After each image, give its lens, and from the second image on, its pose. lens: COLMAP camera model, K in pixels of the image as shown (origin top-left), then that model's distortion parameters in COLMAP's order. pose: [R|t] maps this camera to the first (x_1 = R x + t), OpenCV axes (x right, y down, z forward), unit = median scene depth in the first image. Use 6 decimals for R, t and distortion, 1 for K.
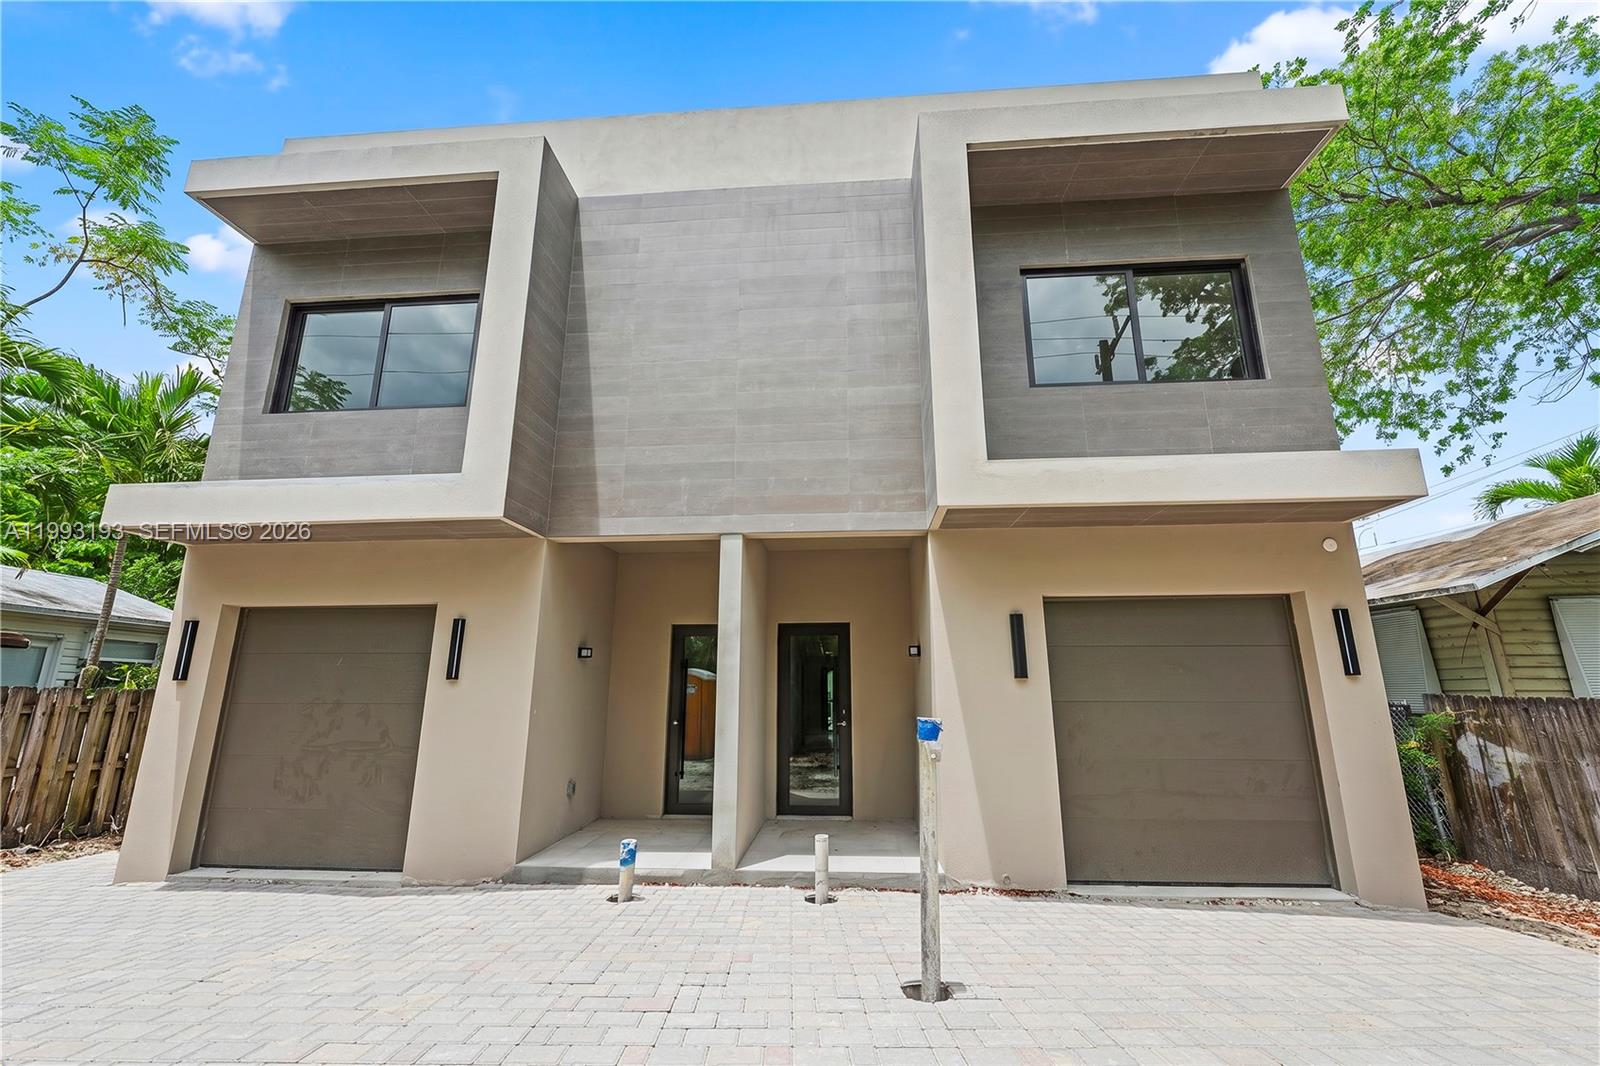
lens RADIAL K [[603.4, 0, 799.7], [0, 603.4, 573.6], [0, 0, 1]] dist [0.000331, 0.000059]
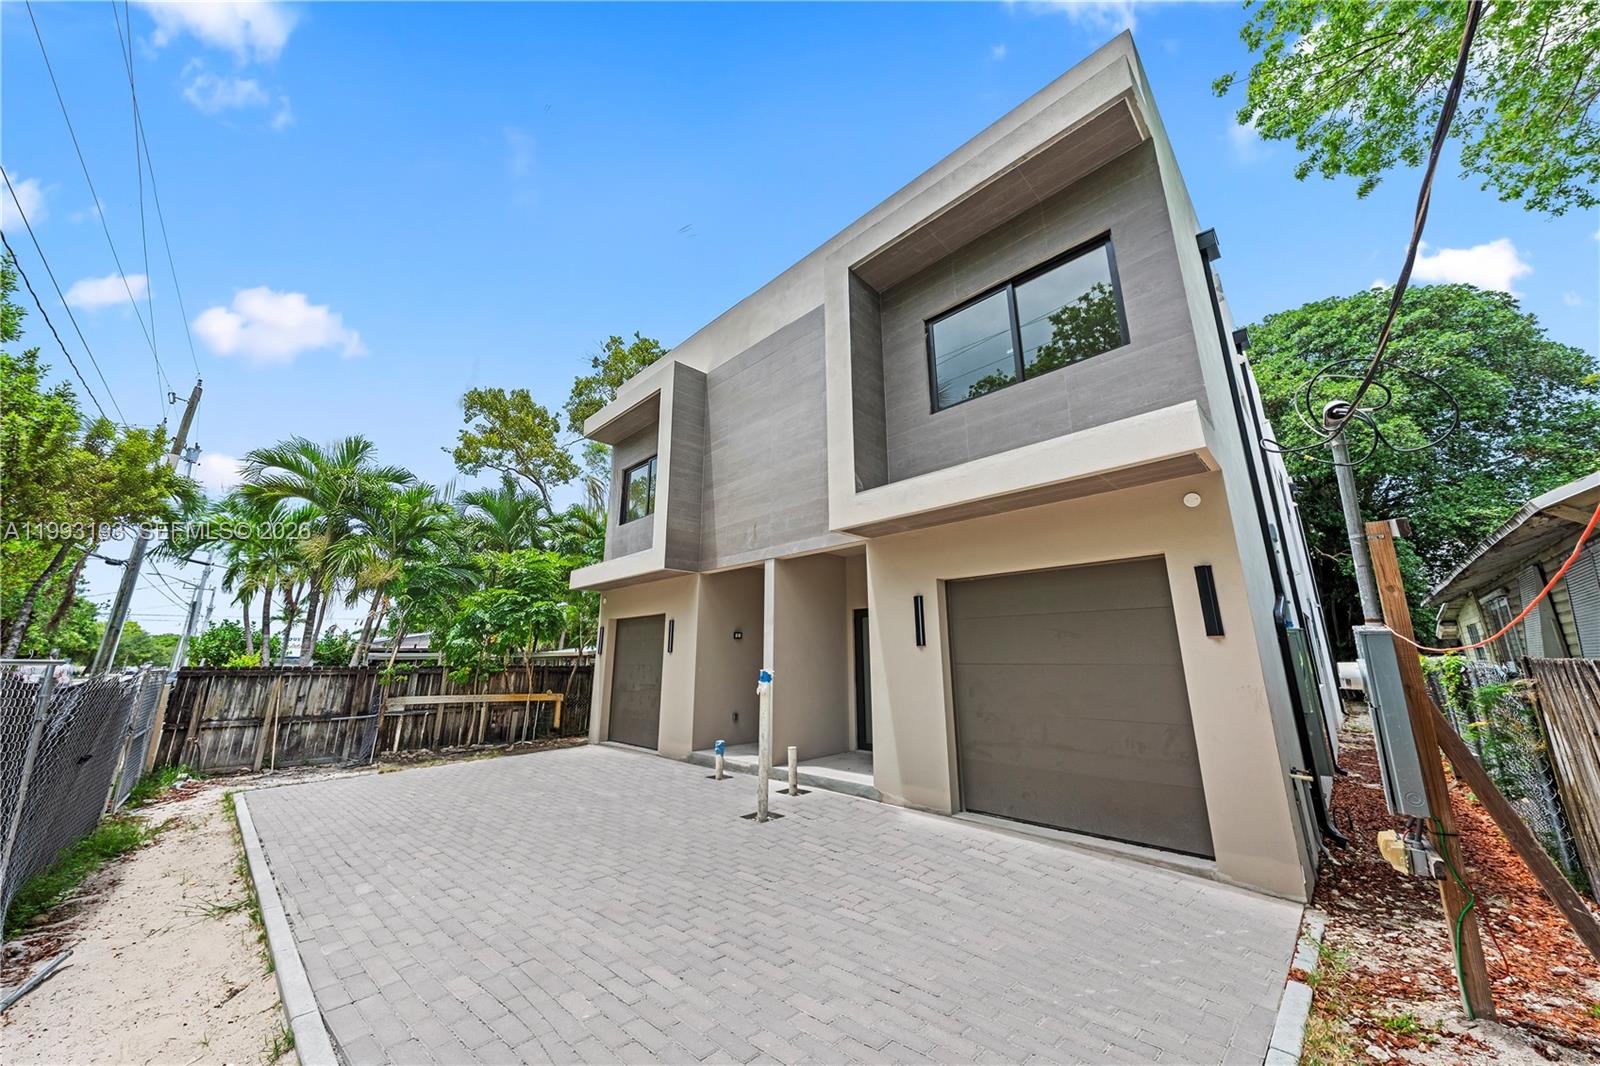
lens RADIAL K [[544.0, 0, 794.0], [0, 544.0, 519.8], [0, 0, 1]] dist [0.000077, 0.000071]
pose [[0.759594, -0.169894, -0.627816, 0.881002], [0.140799, 0.985344, -0.096292, -0.020059], [0.634975, -0.015253, 0.772382, -0.078342]]
